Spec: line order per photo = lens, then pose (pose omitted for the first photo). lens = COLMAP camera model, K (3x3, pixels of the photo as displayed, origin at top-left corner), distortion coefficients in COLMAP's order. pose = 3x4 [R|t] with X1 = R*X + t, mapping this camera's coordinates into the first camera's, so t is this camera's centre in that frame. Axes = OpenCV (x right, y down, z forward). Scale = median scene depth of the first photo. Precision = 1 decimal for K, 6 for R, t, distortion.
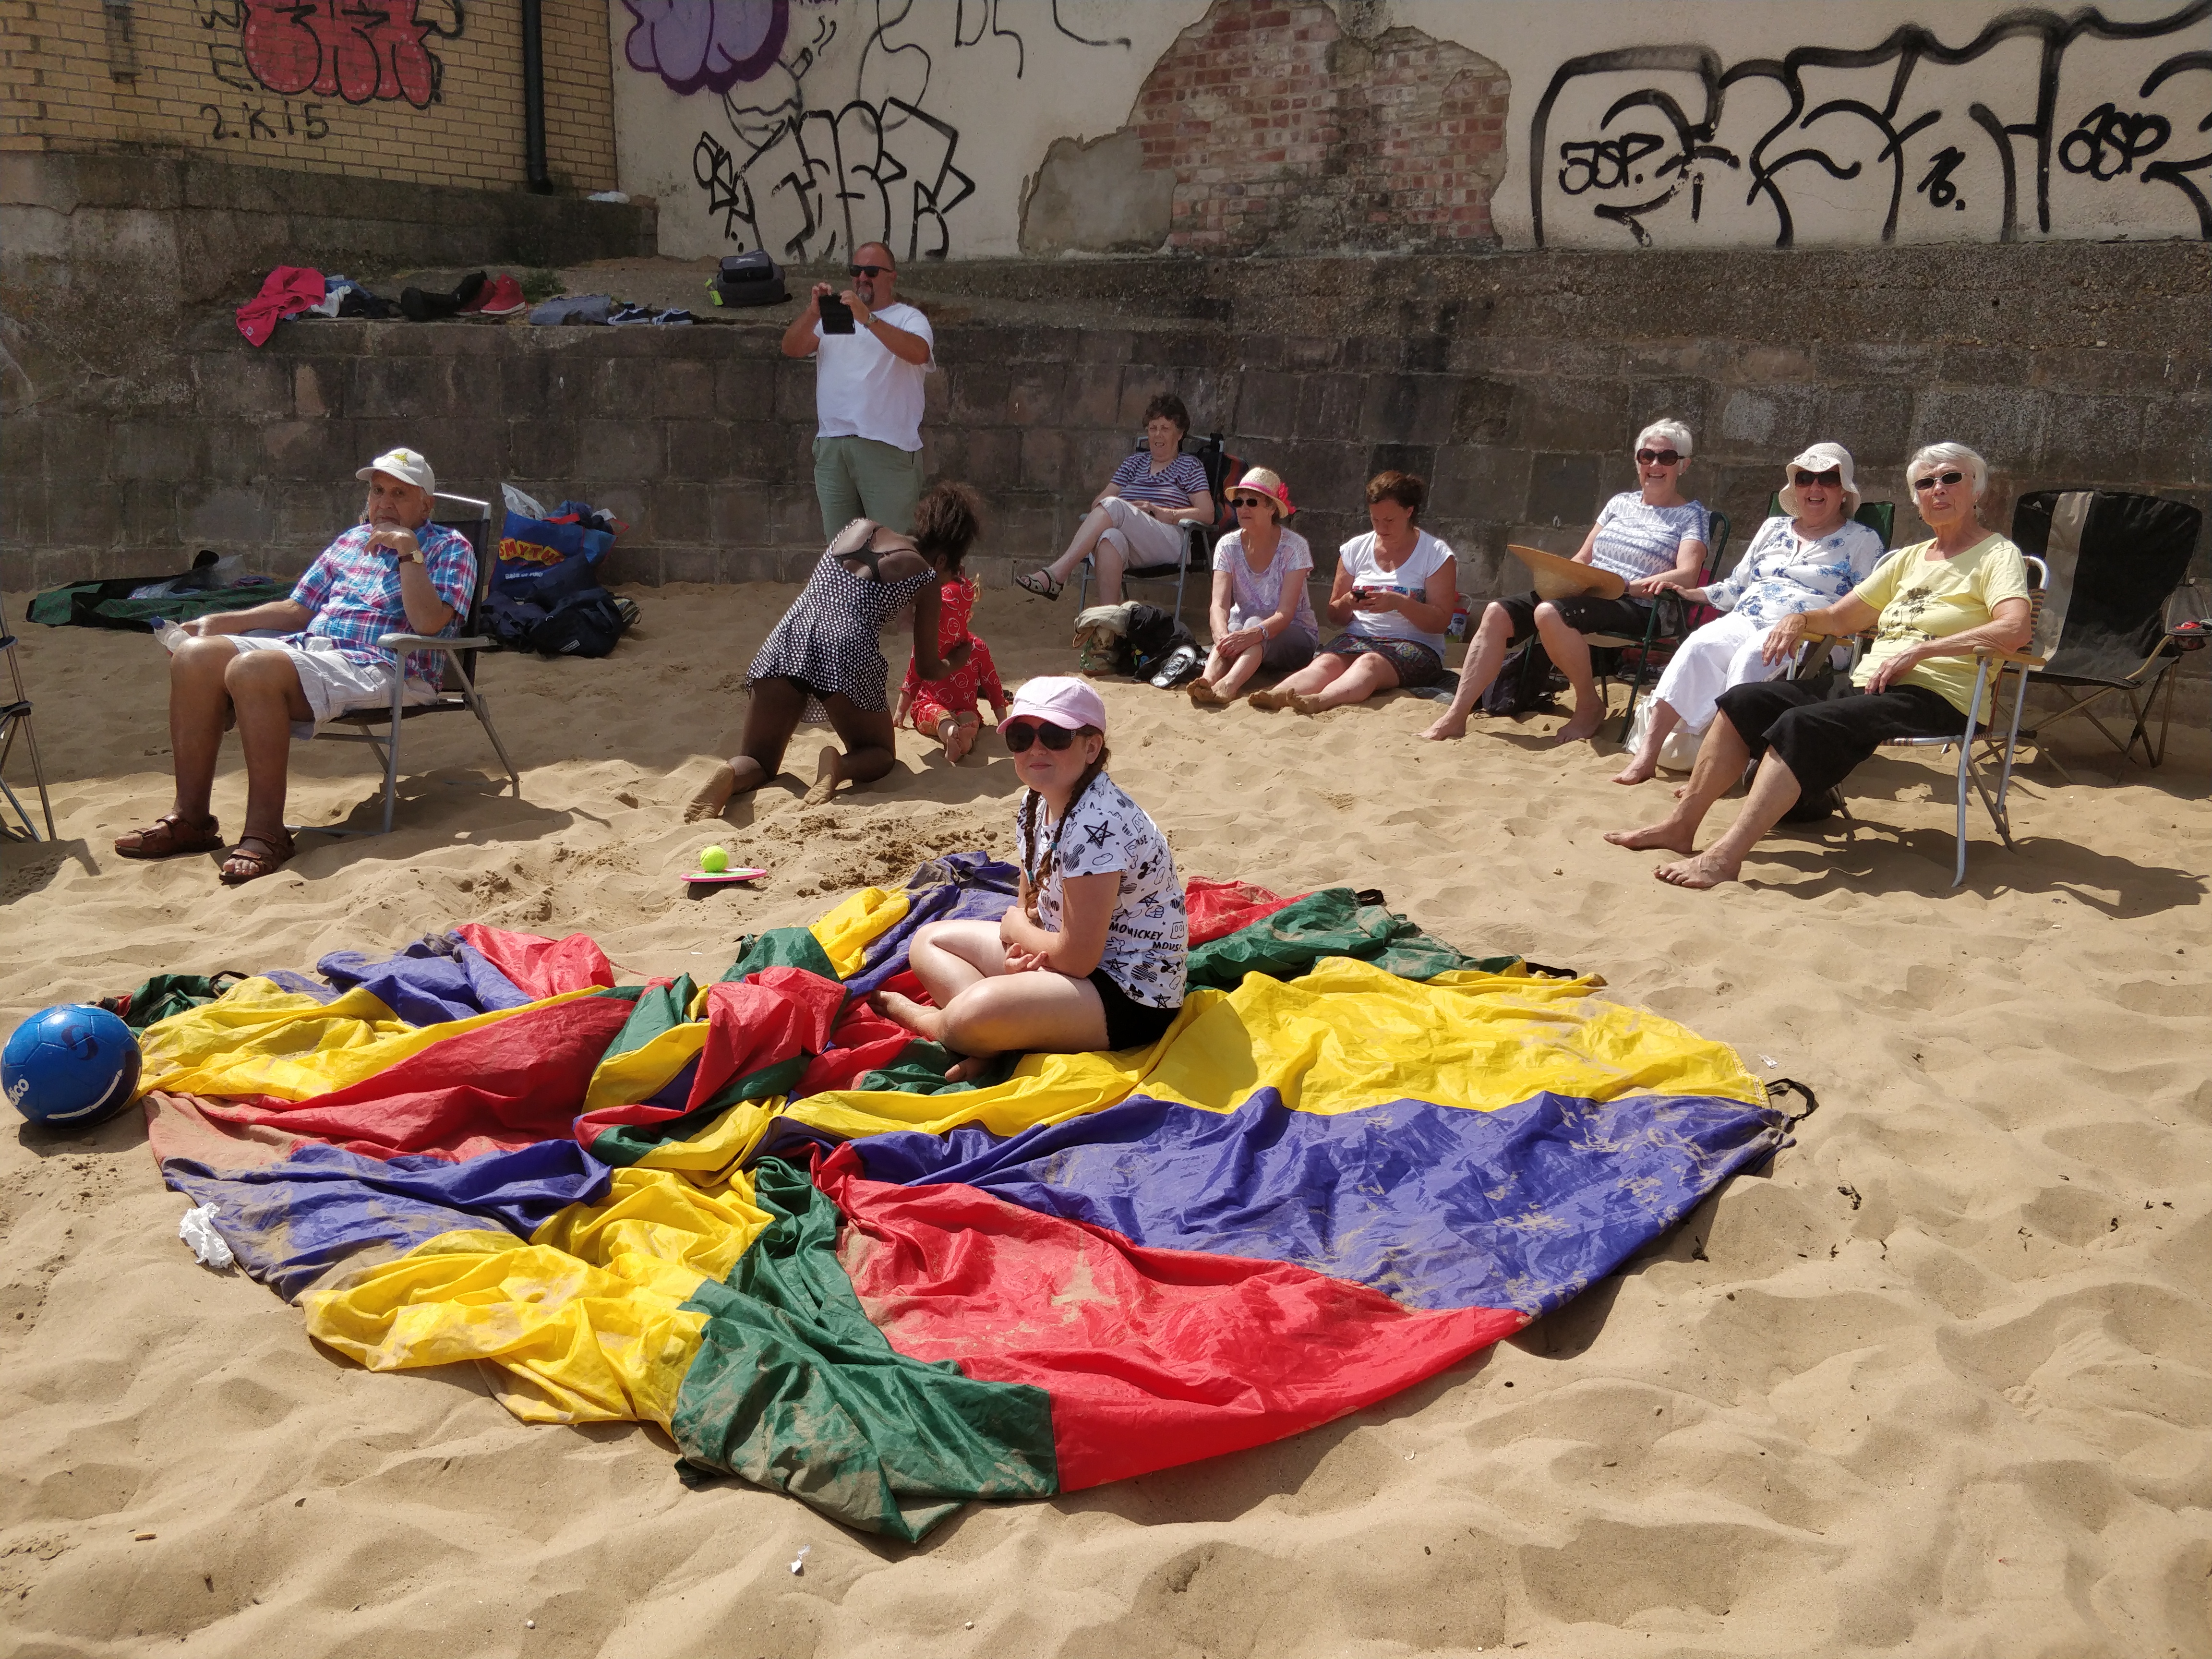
lens RADIAL K [[1654.3, 0, 1106.0], [0, 1654.3, 829.5], [0, 0, 1]] dist [0.028669, -0.024207]
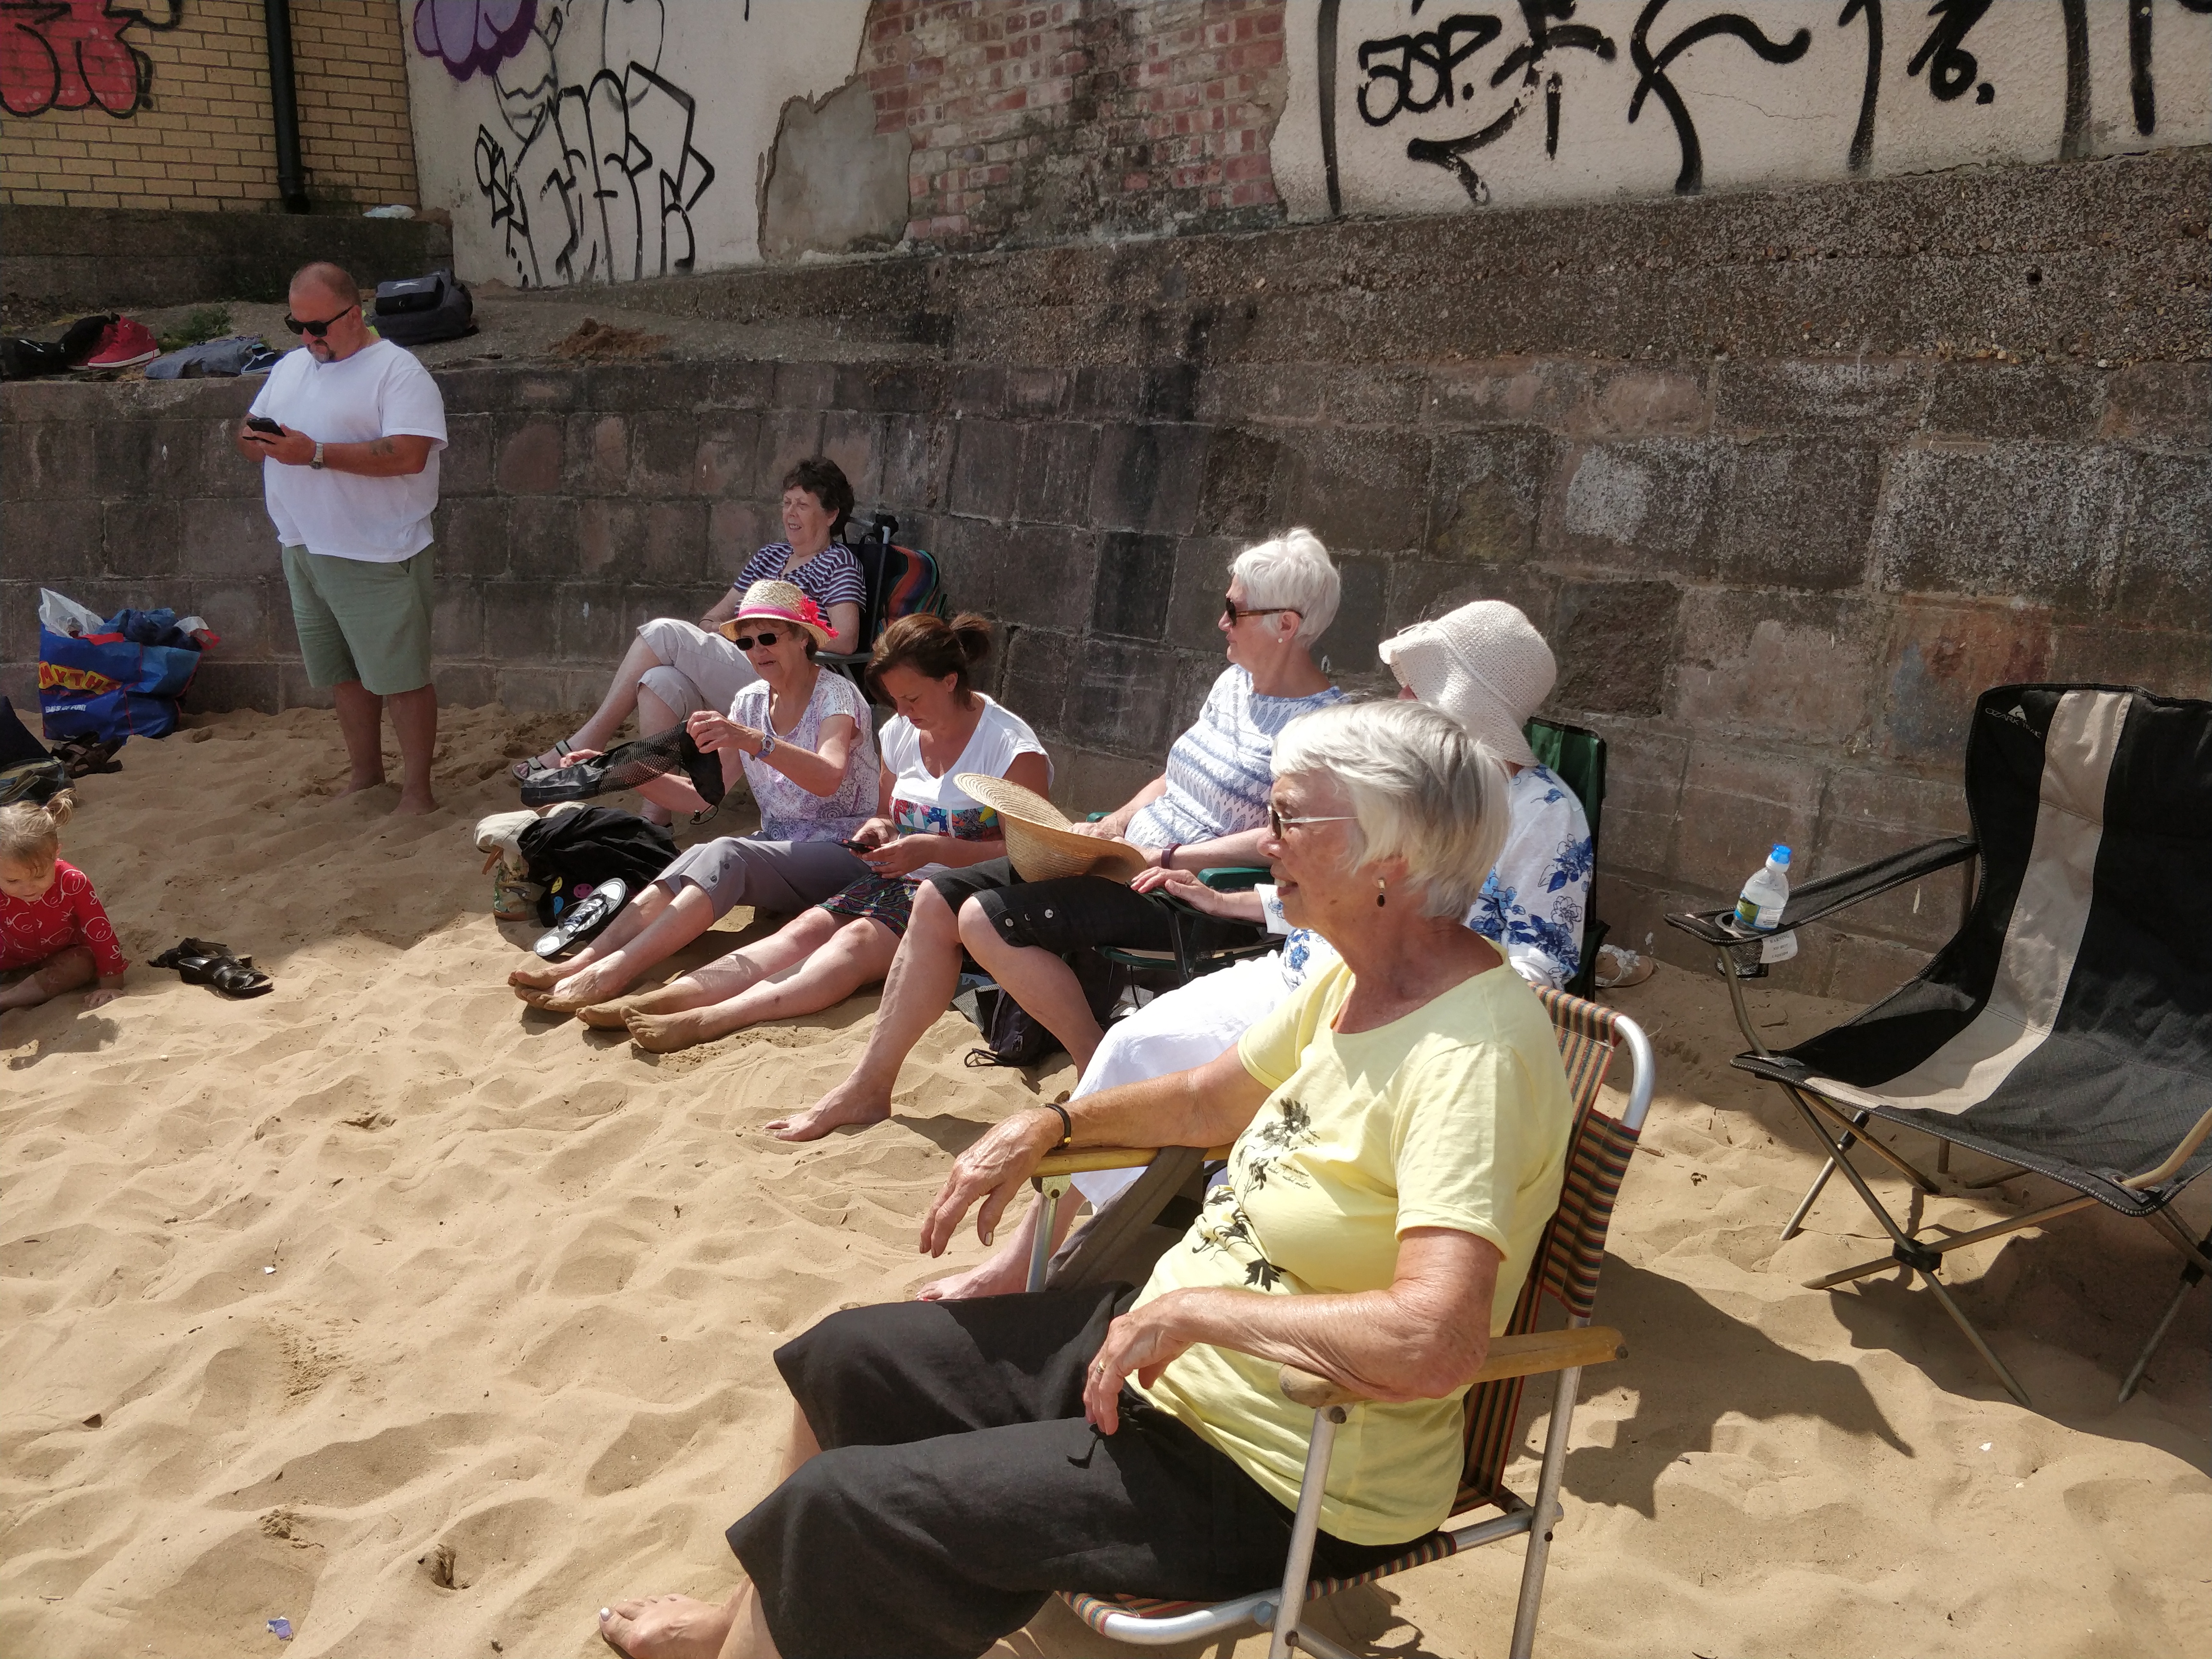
lens RADIAL K [[1654.3, 0, 1106.0], [0, 1654.3, 829.5], [0, 0, 1]] dist [0.028669, -0.024207]
pose [[0.979303, 0.021693, -0.201232, 0.279518], [-0.021615, 0.999763, 0.002584, -0.109437], [0.201240, 0.001819, 0.979540, 0.340742]]
